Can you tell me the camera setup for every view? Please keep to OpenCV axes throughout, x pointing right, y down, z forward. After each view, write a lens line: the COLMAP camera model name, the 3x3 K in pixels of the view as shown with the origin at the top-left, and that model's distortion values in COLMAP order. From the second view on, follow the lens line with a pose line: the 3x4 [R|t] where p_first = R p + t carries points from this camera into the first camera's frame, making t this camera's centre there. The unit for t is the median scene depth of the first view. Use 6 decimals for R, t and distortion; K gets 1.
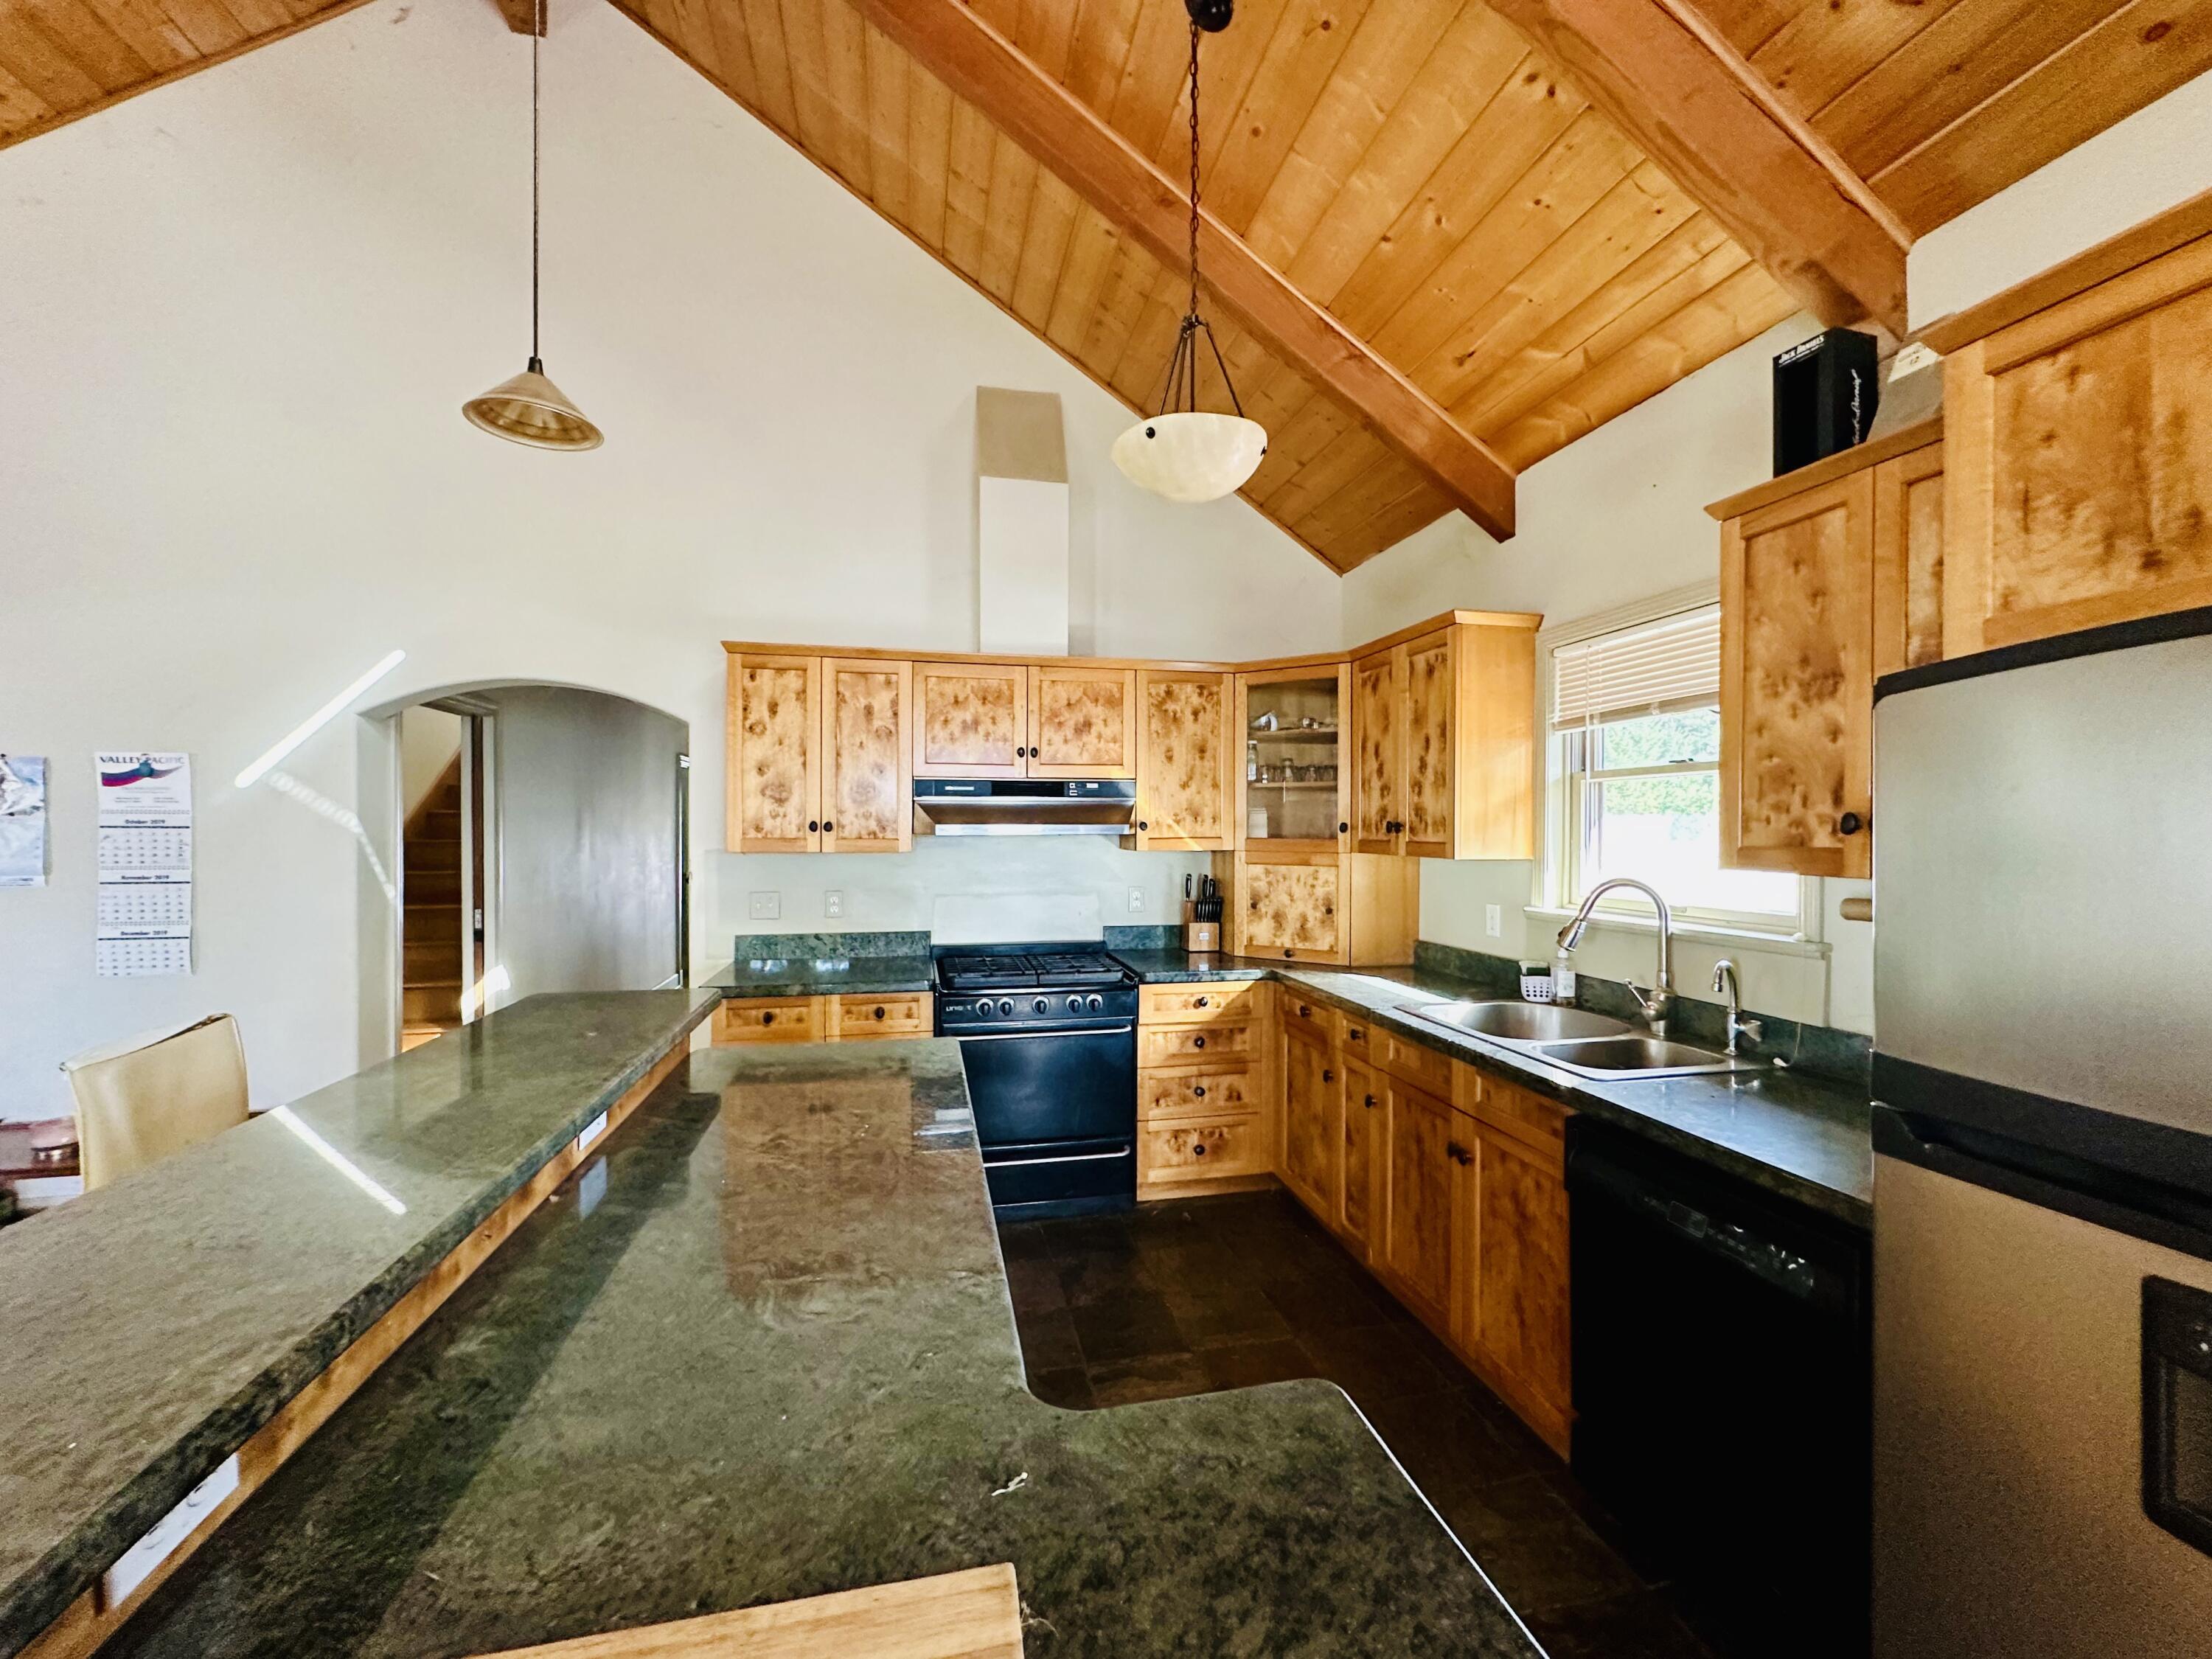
lens RADIAL K [[879.7, 0, 1104.4], [0, 879.7, 830.0], [0, 0, 1]] dist [-0.003958, 0.000592]
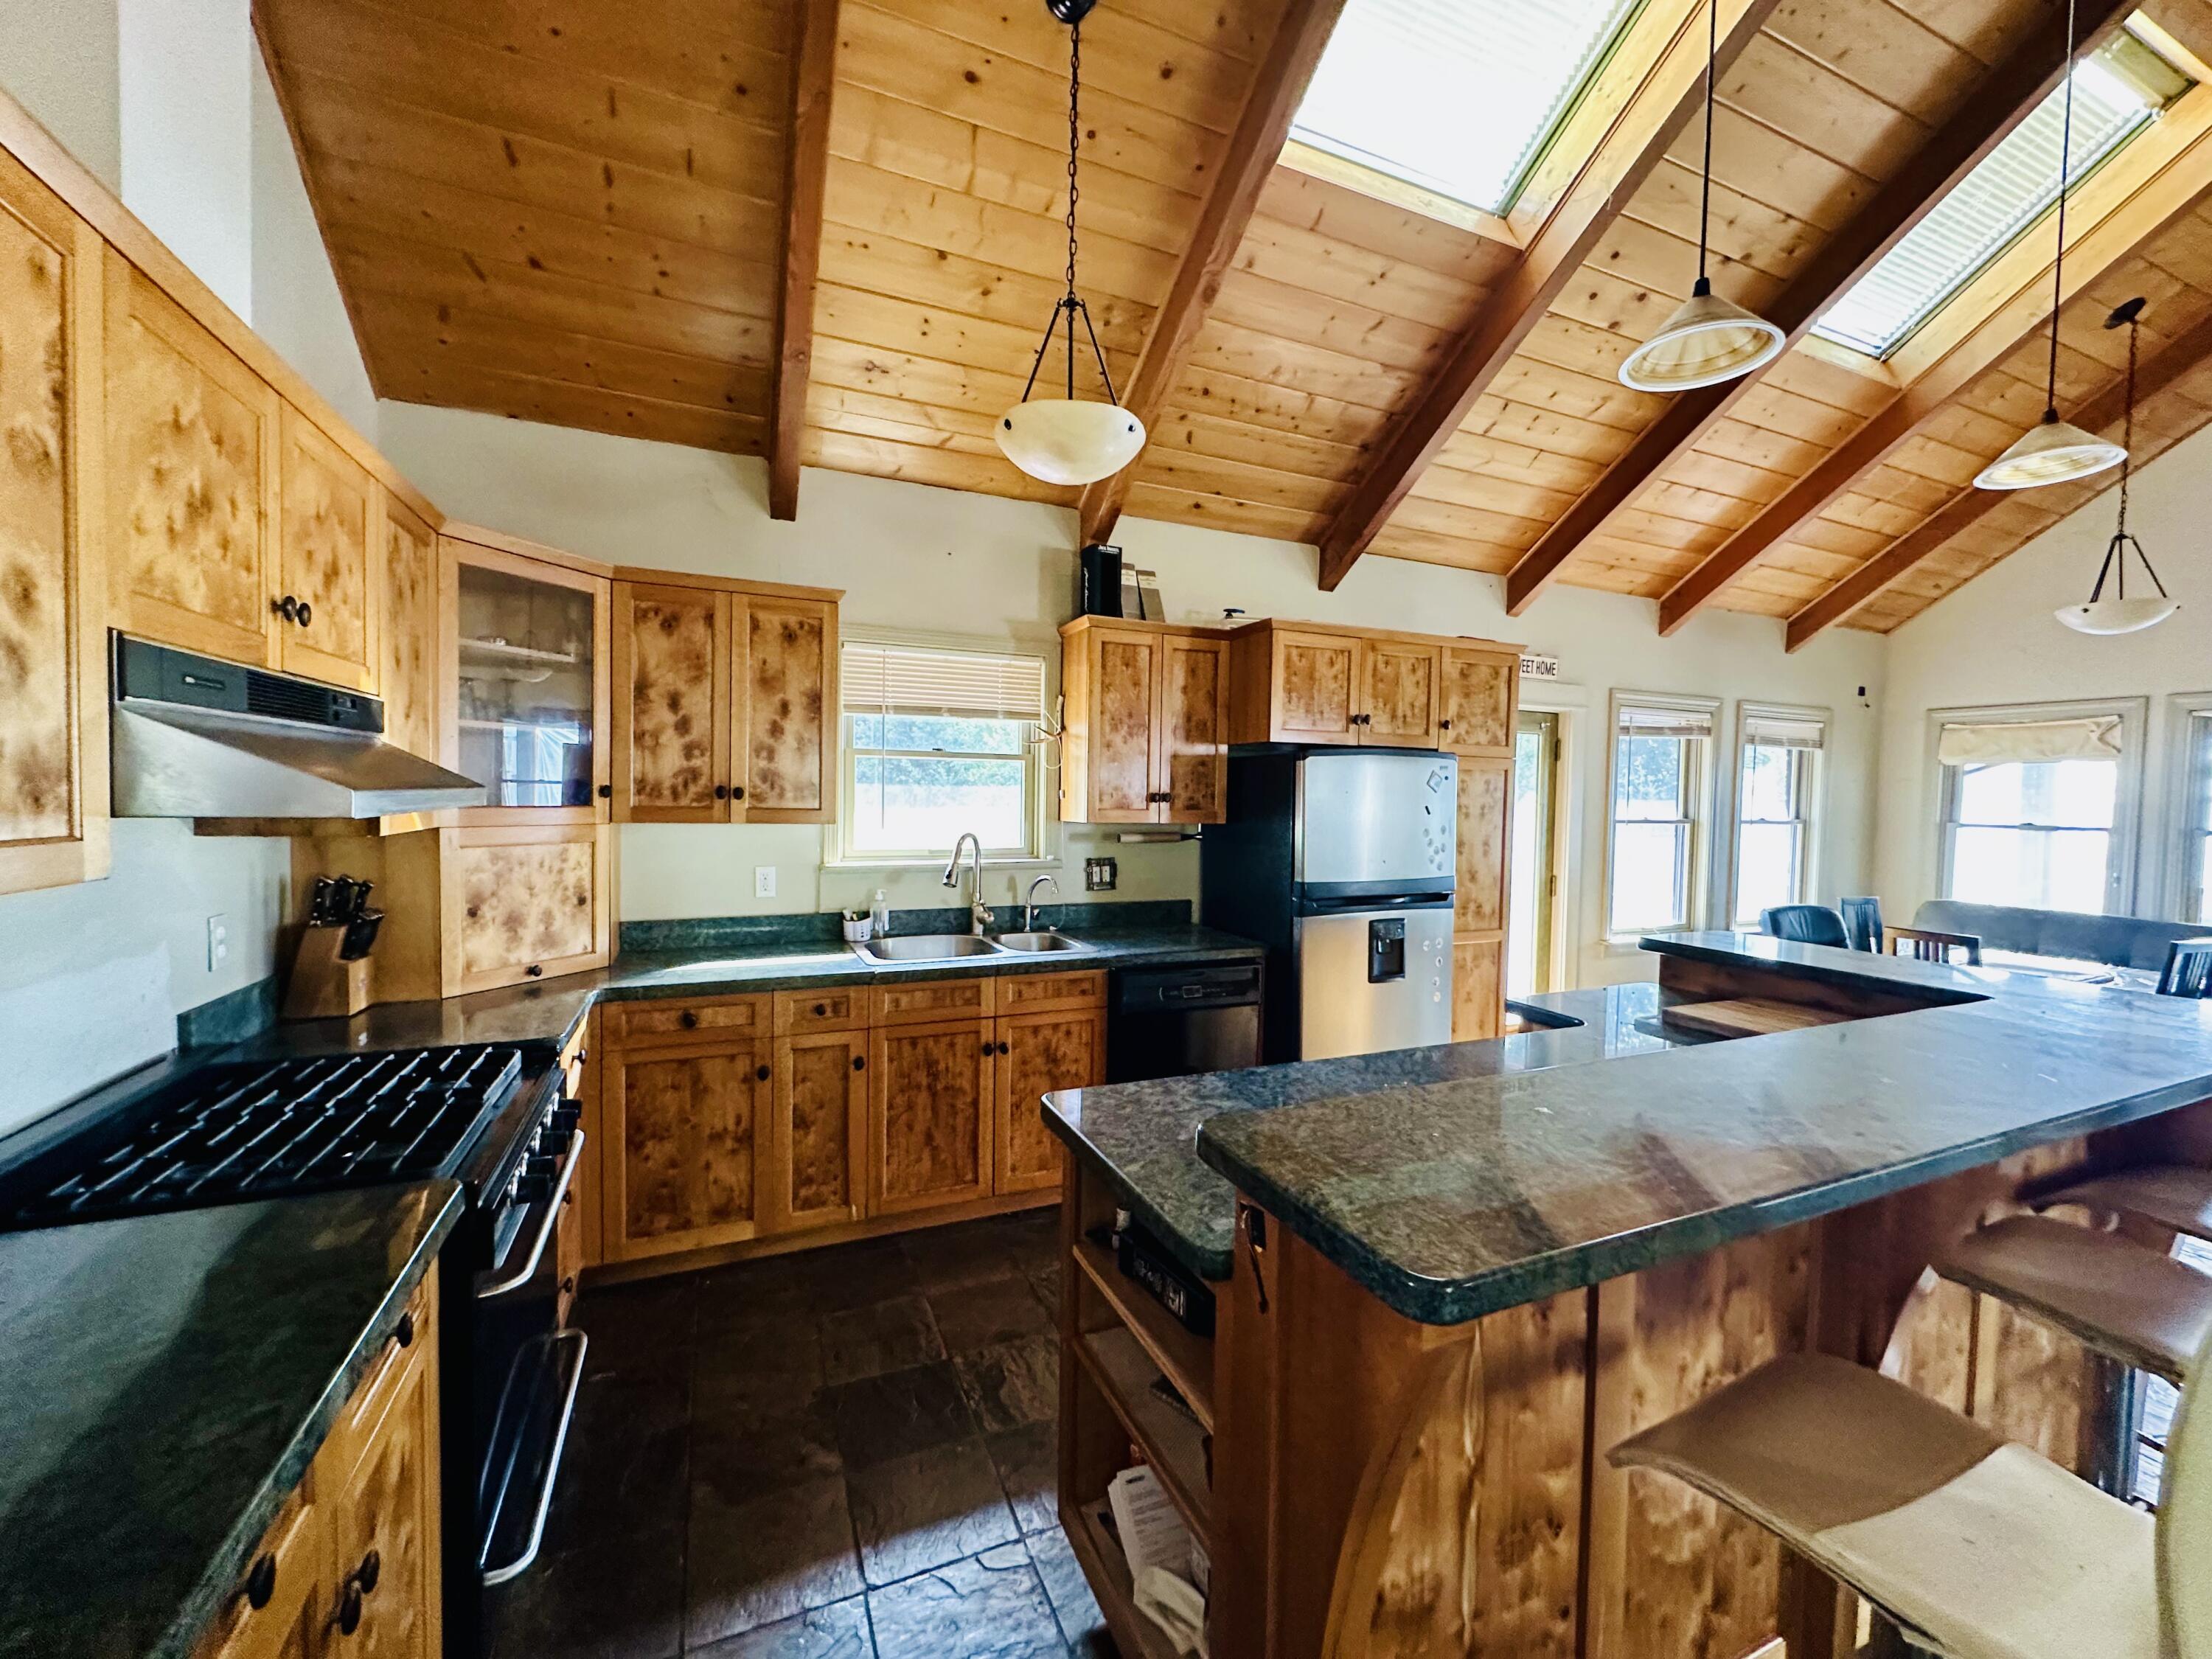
lens RADIAL K [[879.7, 0, 1100.1], [0, 879.7, 829.2], [0, 0, 1]] dist [-0.003958, 0.000592]
pose [[-0.190409, -0.046156, 0.980619, -0.601029], [-0.015617, 0.998910, 0.043984, -0.010692], [-0.981581, -0.006939, -0.190922, 0.745478]]
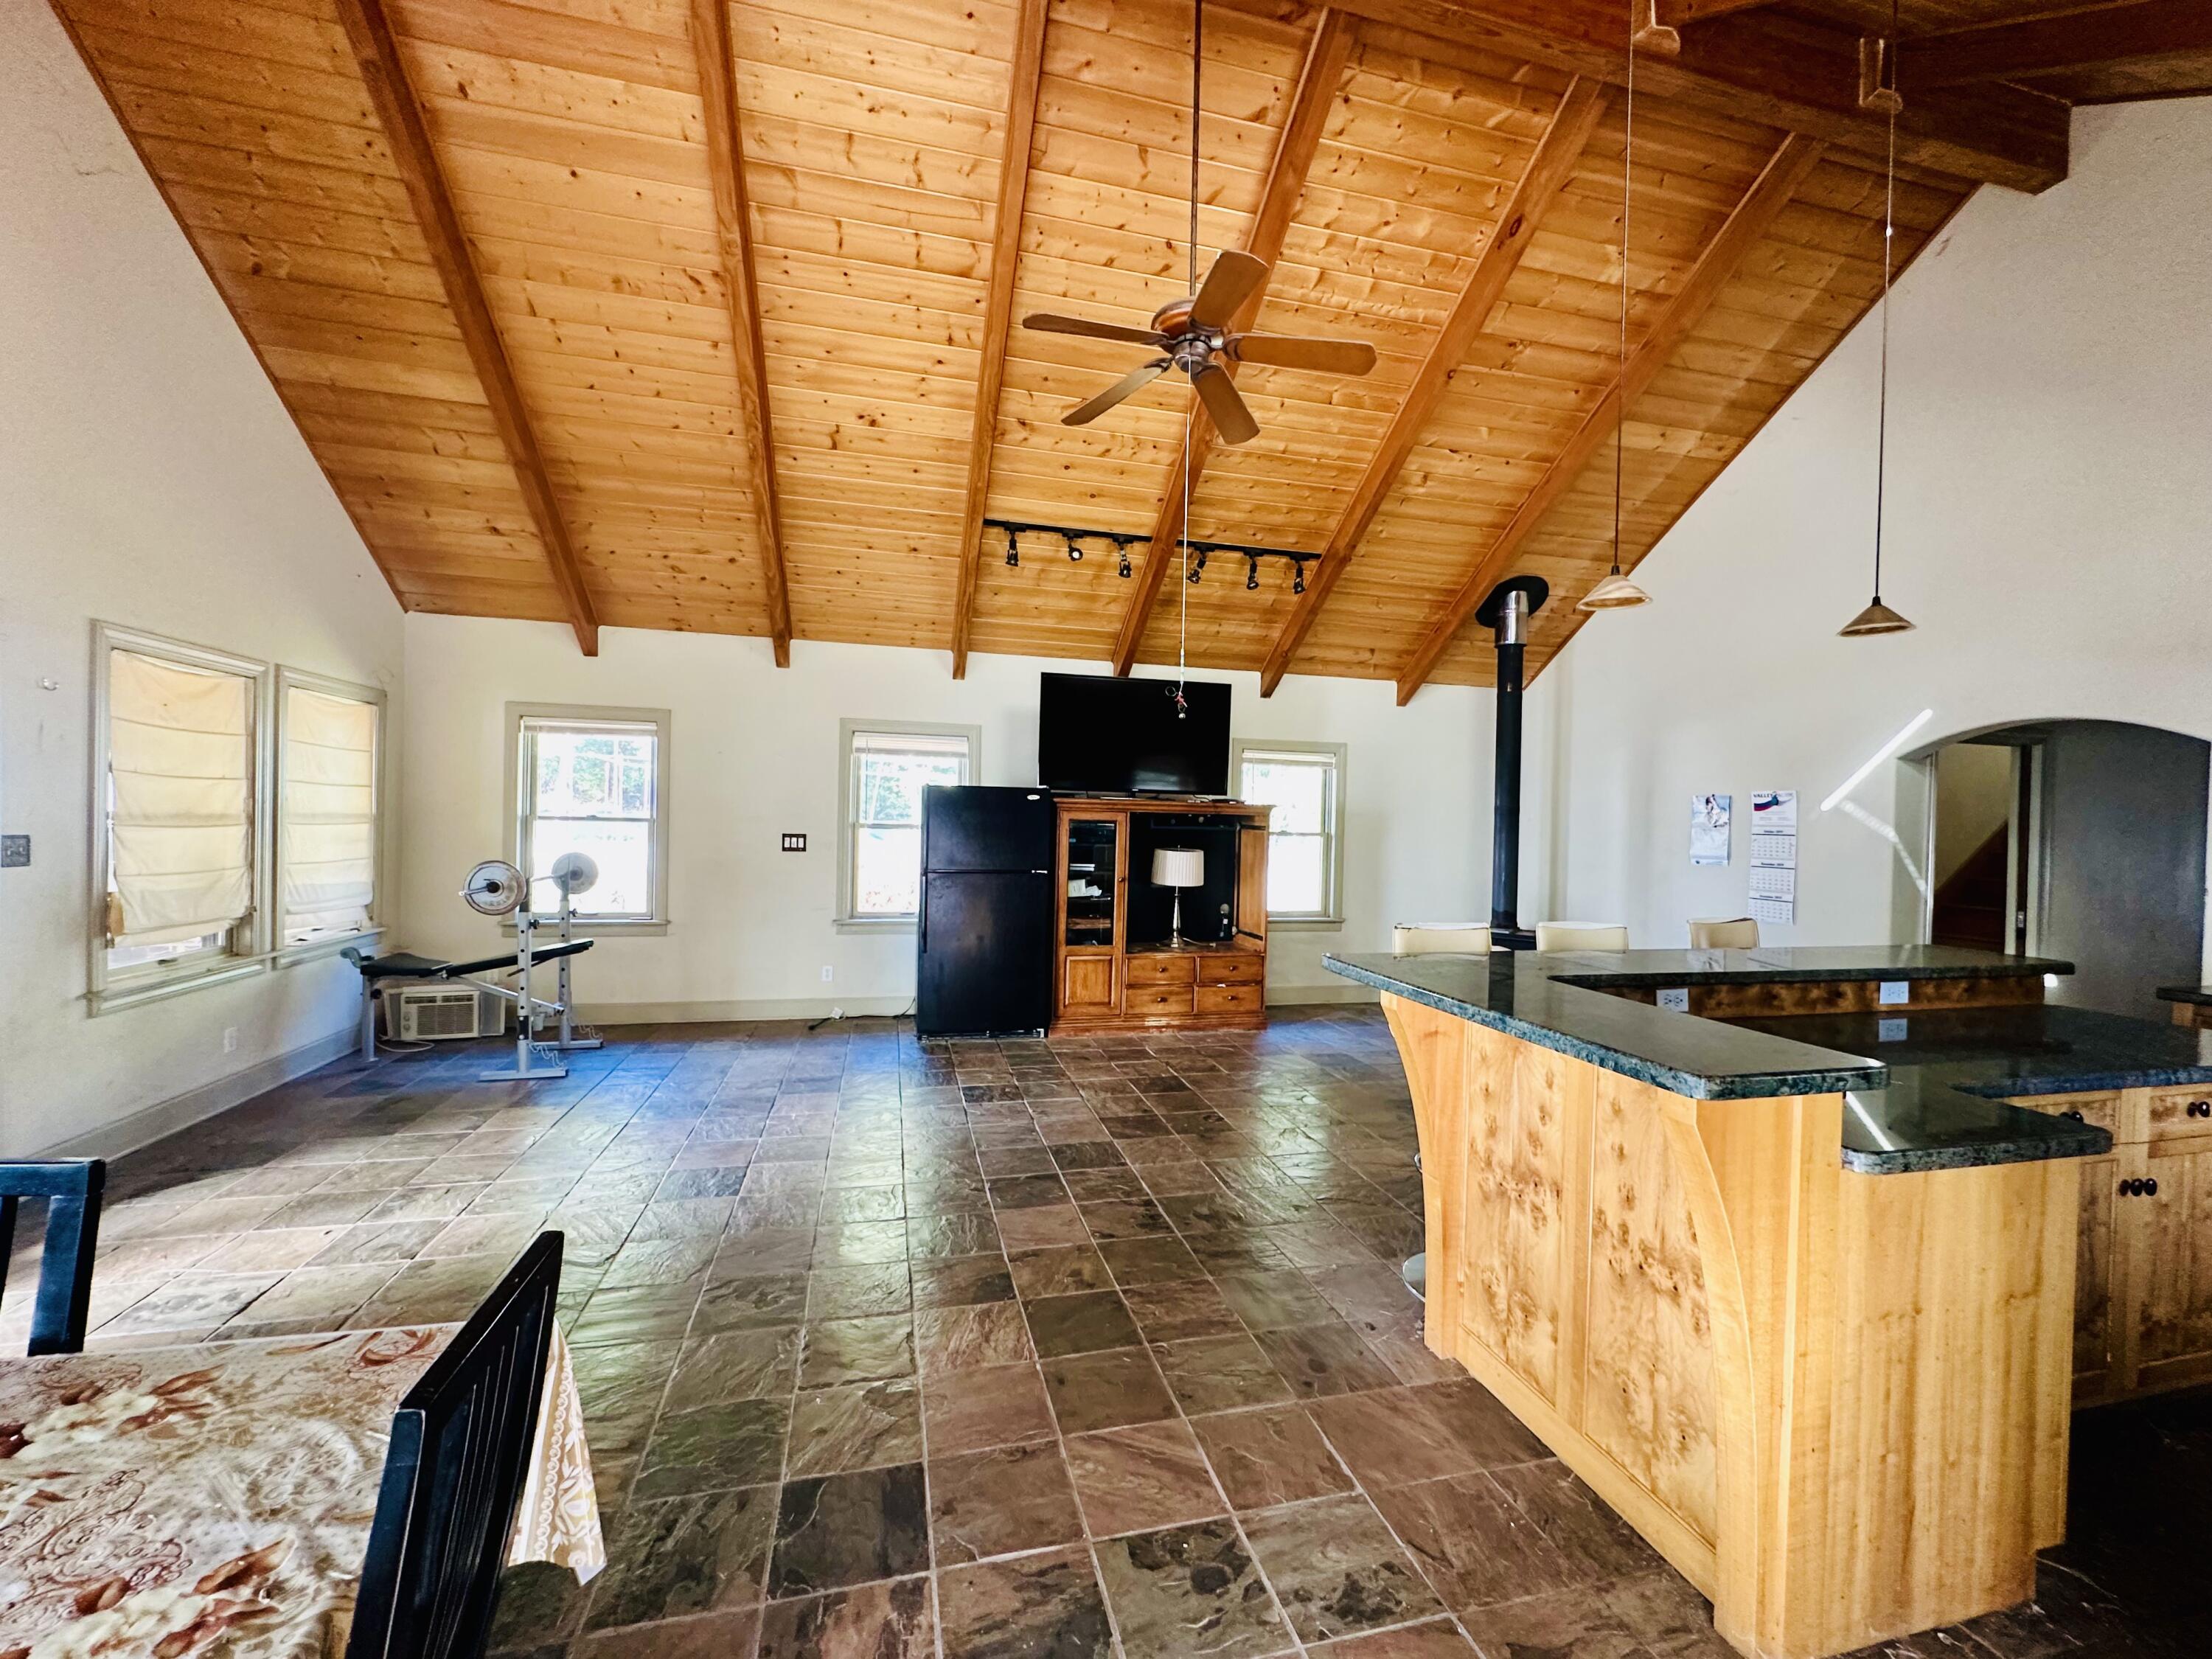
lens RADIAL K [[879.7, 0, 1103.4], [0, 879.7, 828.5], [0, 0, 1]] dist [-0.003958, 0.000592]
pose [[0.027128, 0.010503, -0.999577, 0.542088], [-0.026701, 0.999596, 0.009779, 0.002765], [0.999275, 0.026425, 0.027397, -0.328035]]
